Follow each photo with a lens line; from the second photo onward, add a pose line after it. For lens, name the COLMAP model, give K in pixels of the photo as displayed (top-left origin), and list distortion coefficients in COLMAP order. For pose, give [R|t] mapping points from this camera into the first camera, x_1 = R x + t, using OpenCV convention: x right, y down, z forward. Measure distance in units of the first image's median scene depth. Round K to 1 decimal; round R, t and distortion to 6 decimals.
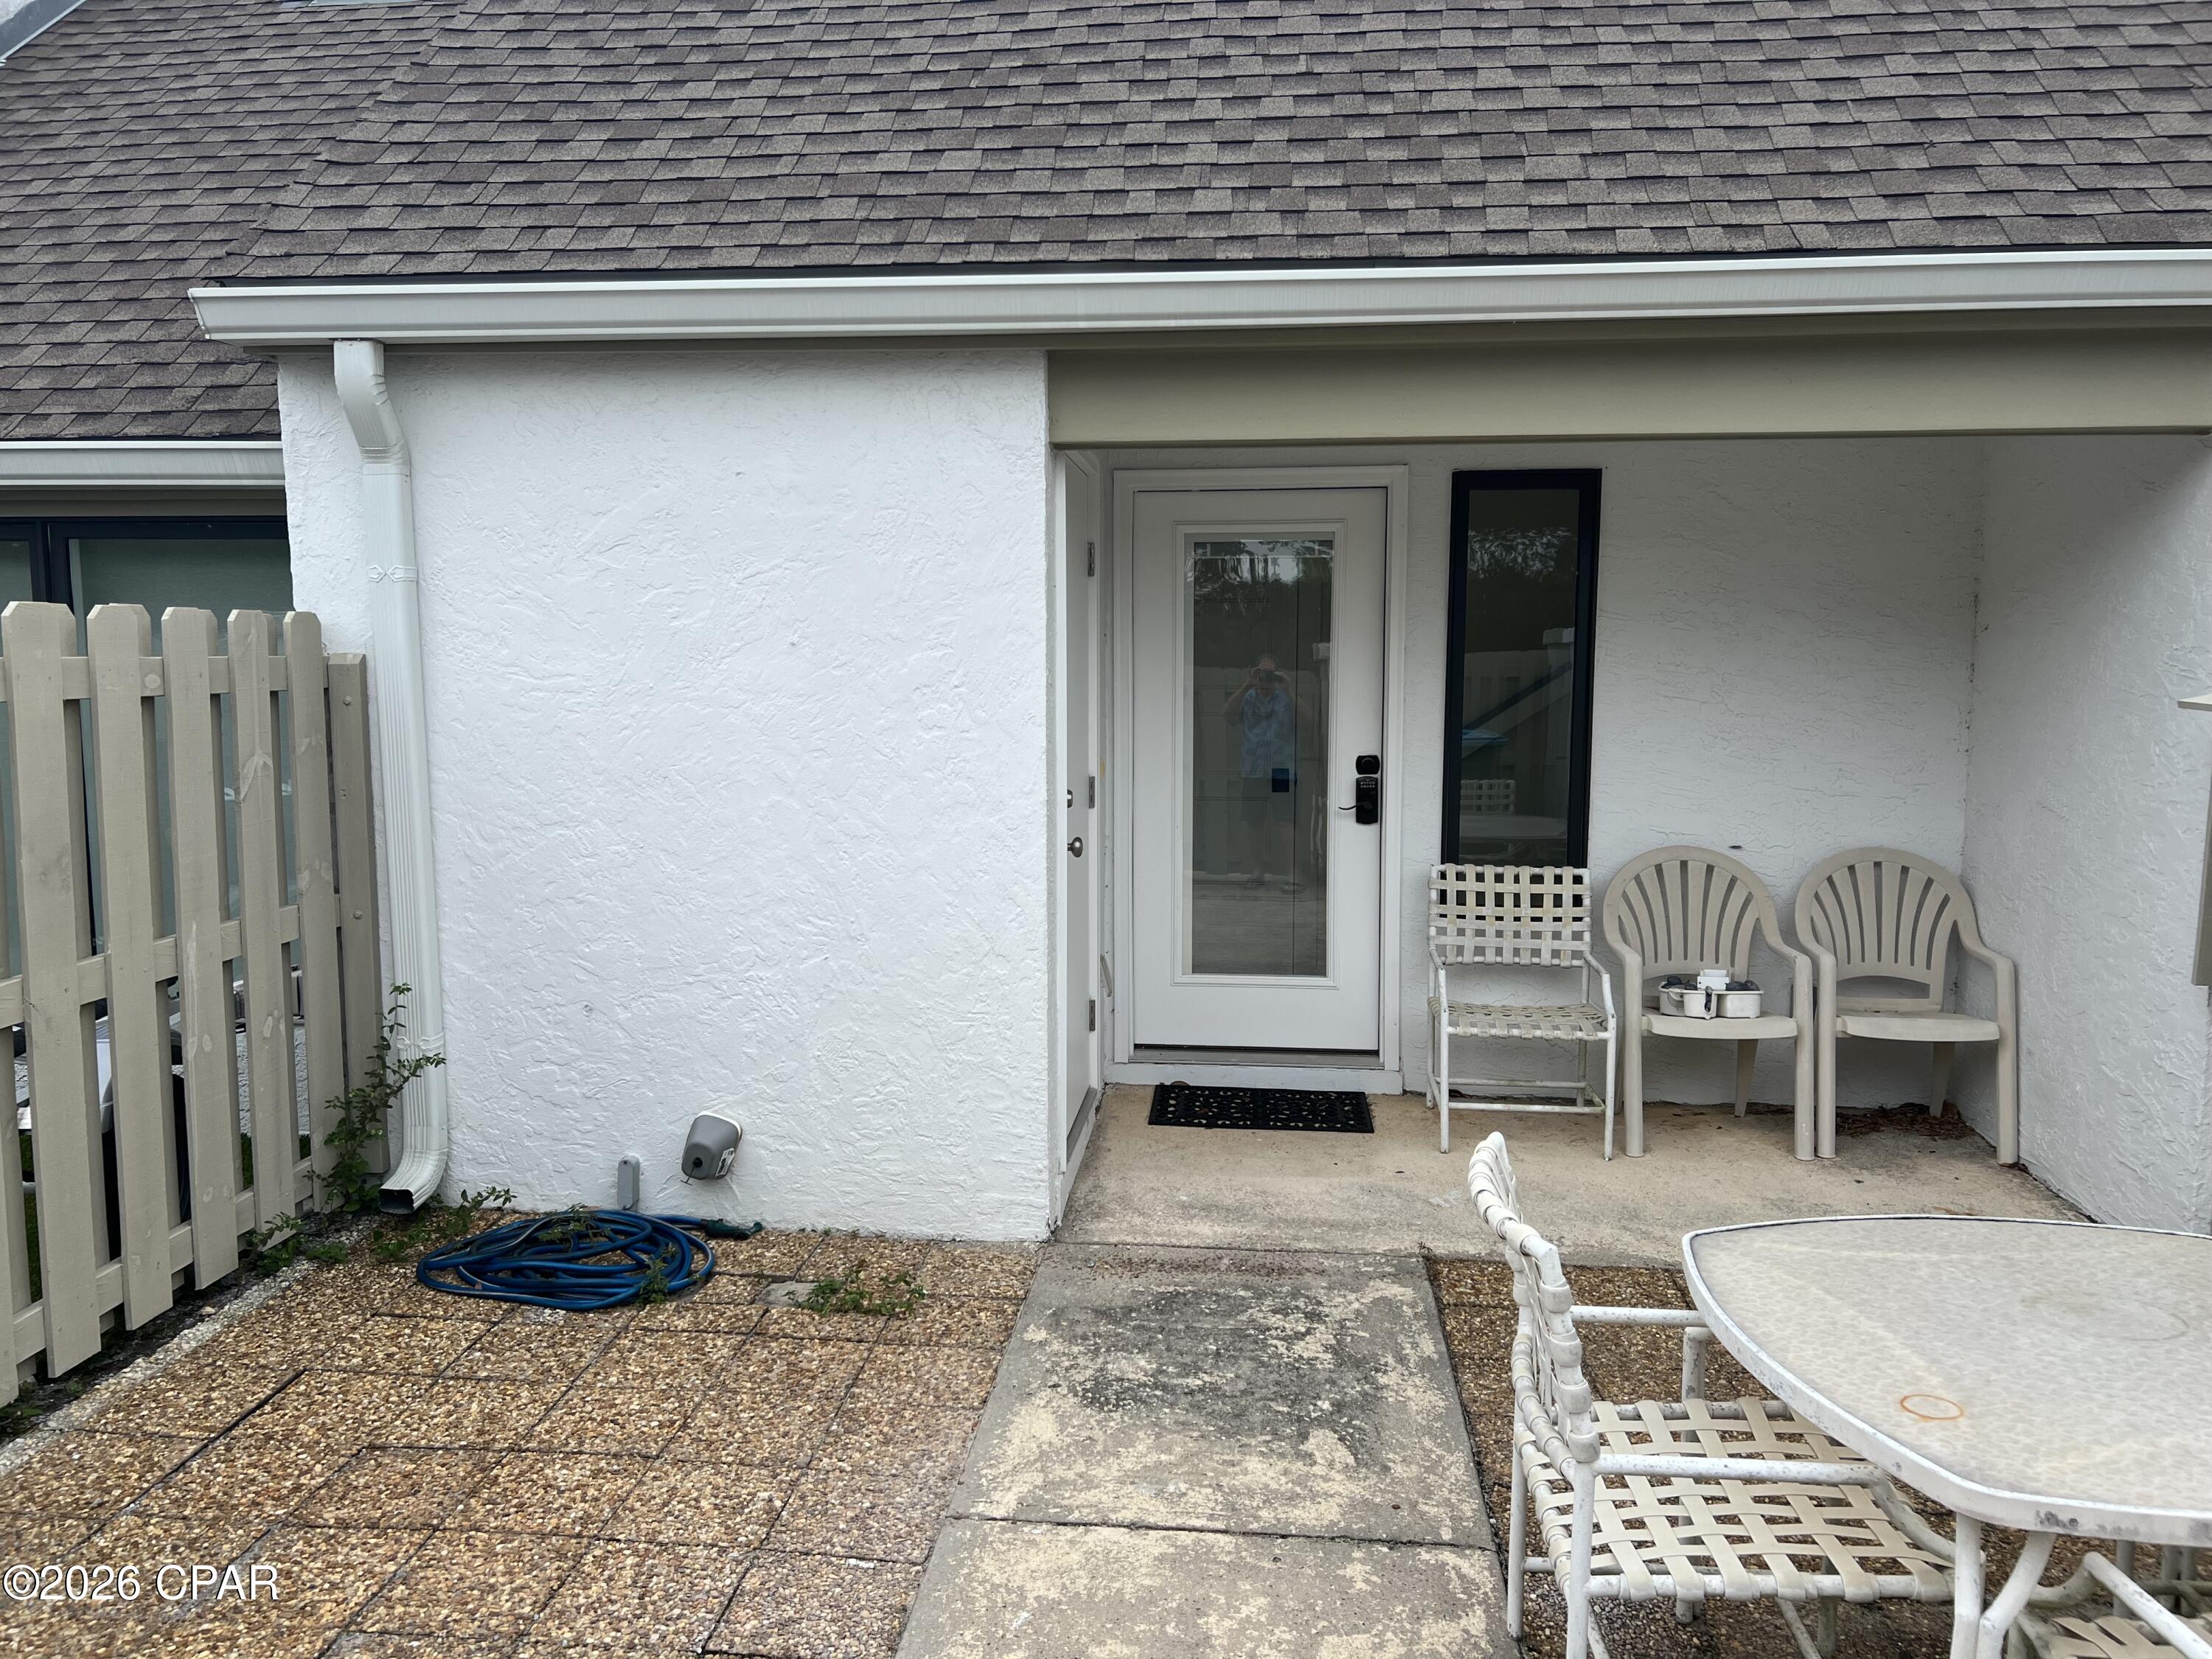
lens RADIAL K [[1717.1, 0, 1106.0], [0, 1717.1, 829.5], [0, 0, 1]] dist [-0.004893, -0.006548]
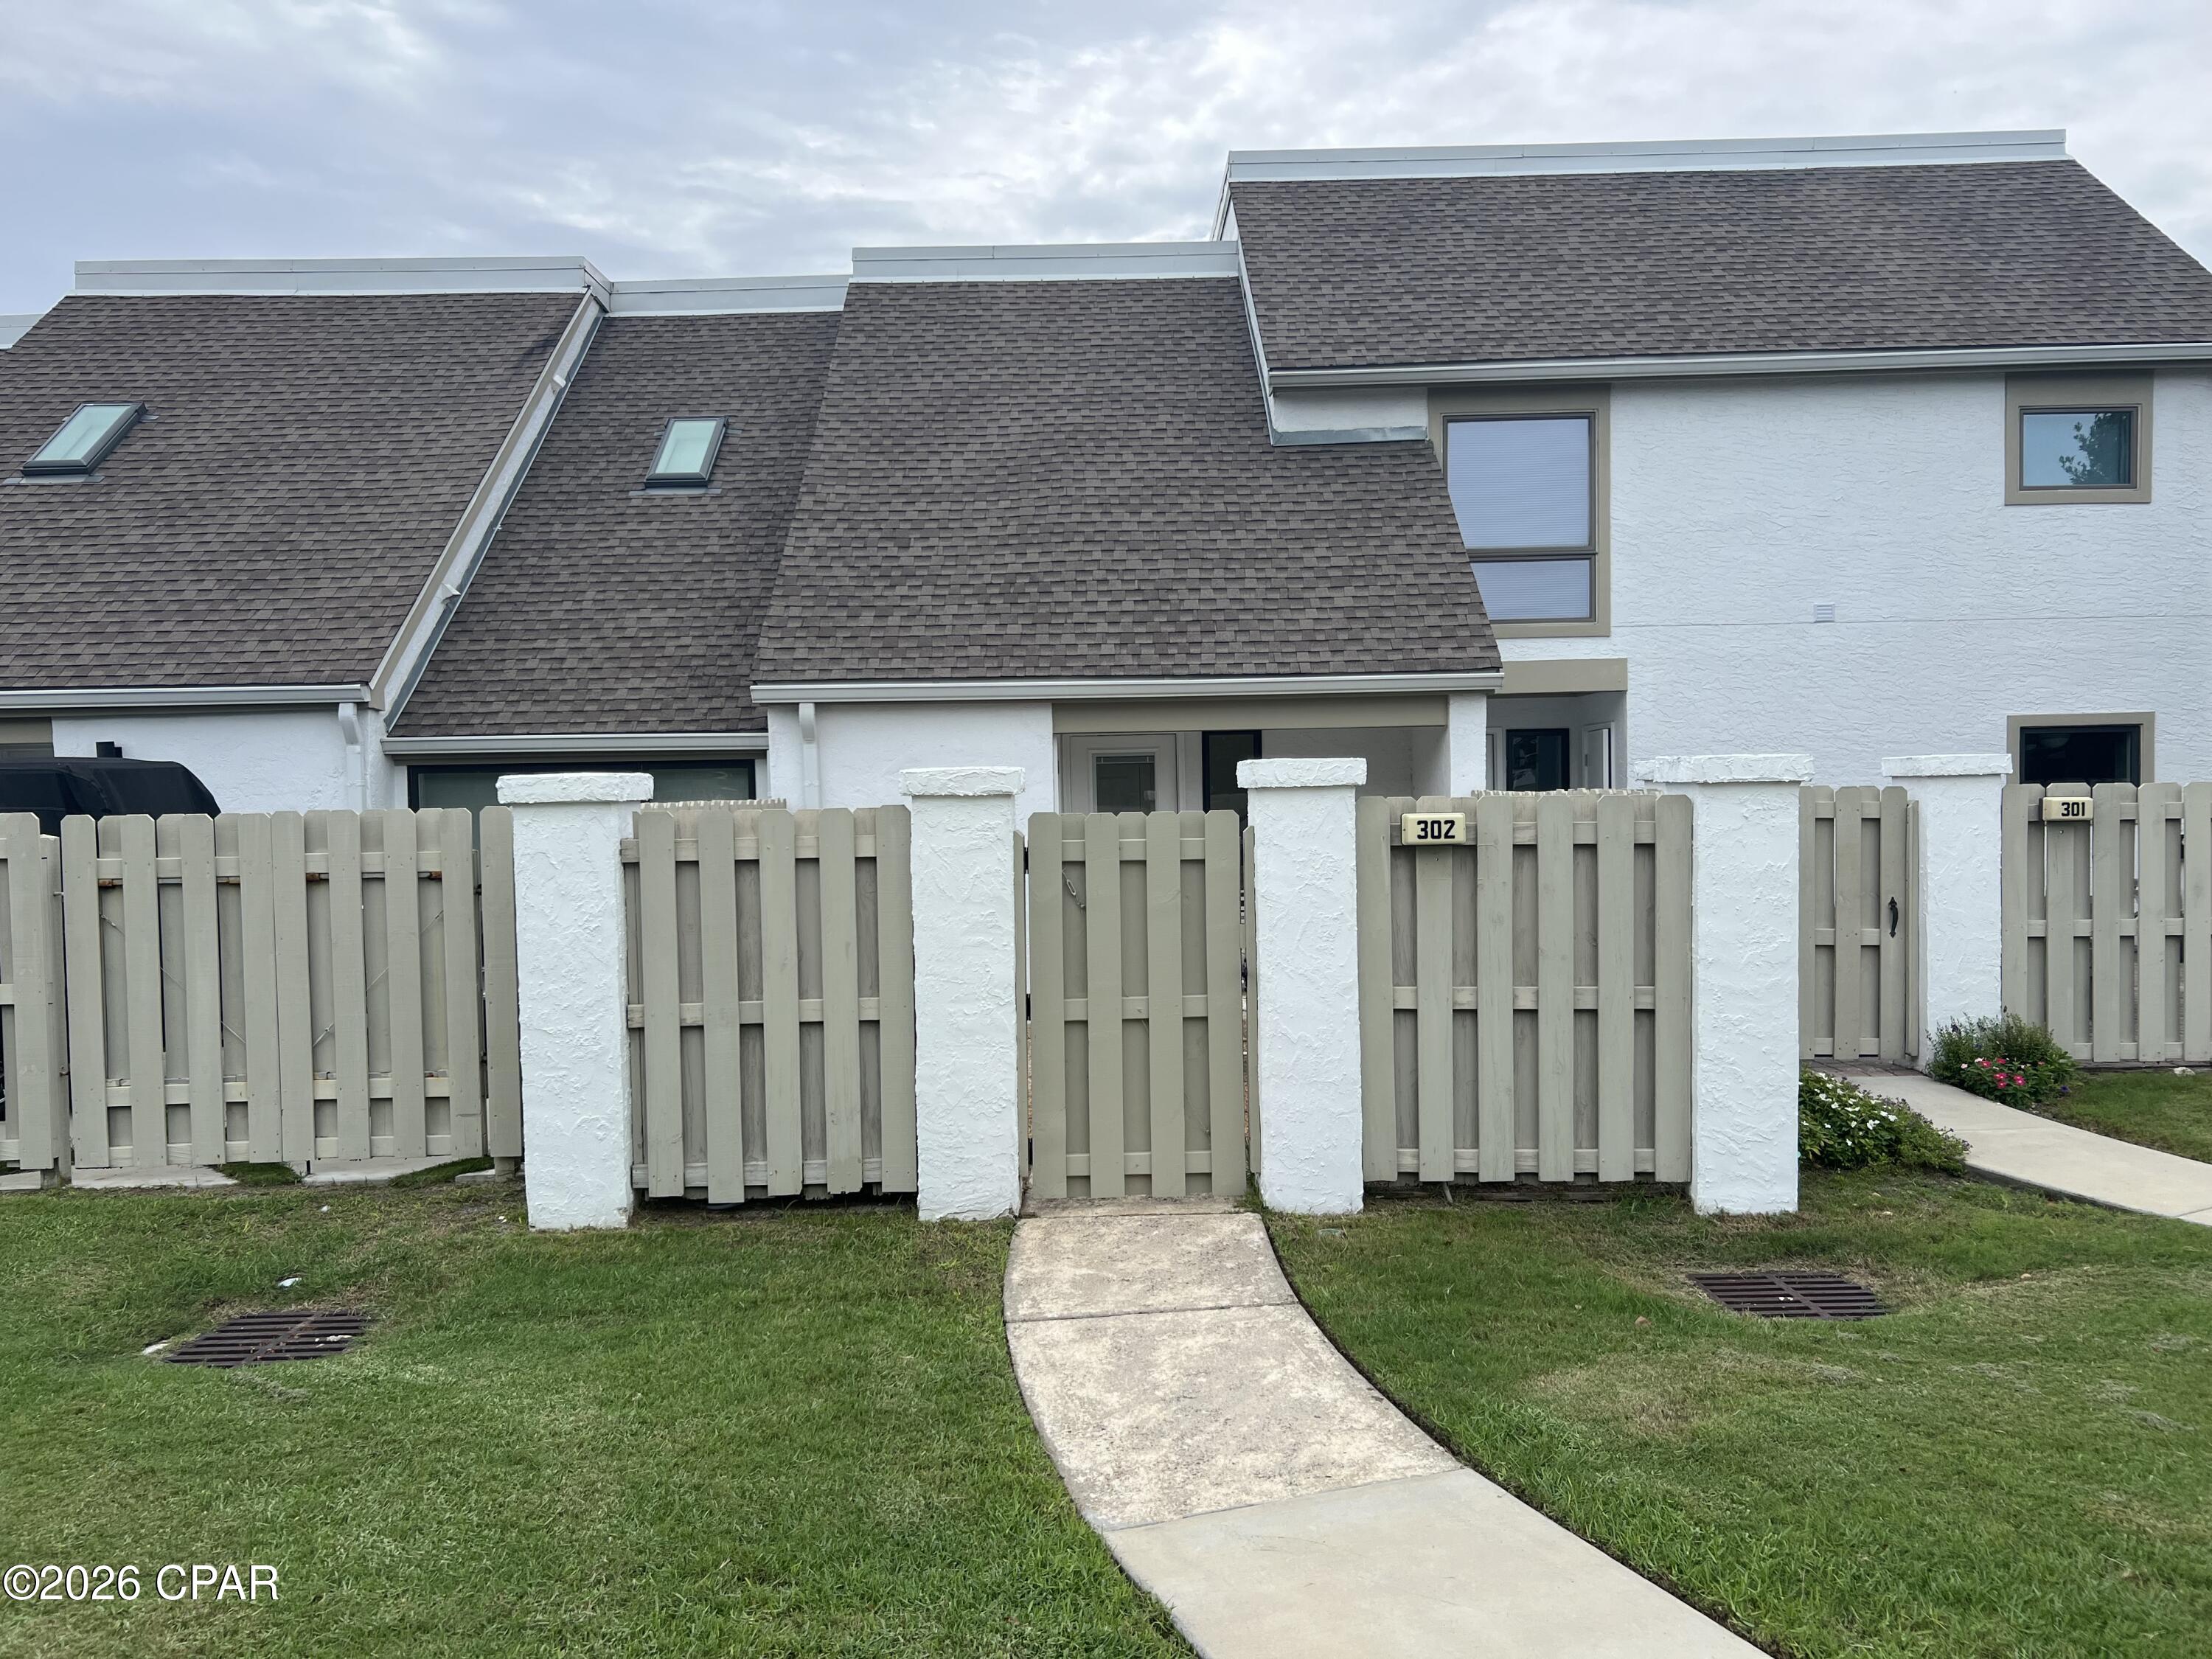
lens RADIAL K [[1717.1, 0, 1106.0], [0, 1717.1, 829.5], [0, 0, 1]] dist [-0.004893, -0.006548]
pose [[0.994834, -0.022358, 0.099019, -0.221591], [0.030074, 0.996567, -0.077135, 0.148148], [-0.096954, 0.079714, 0.992091, -1.742241]]
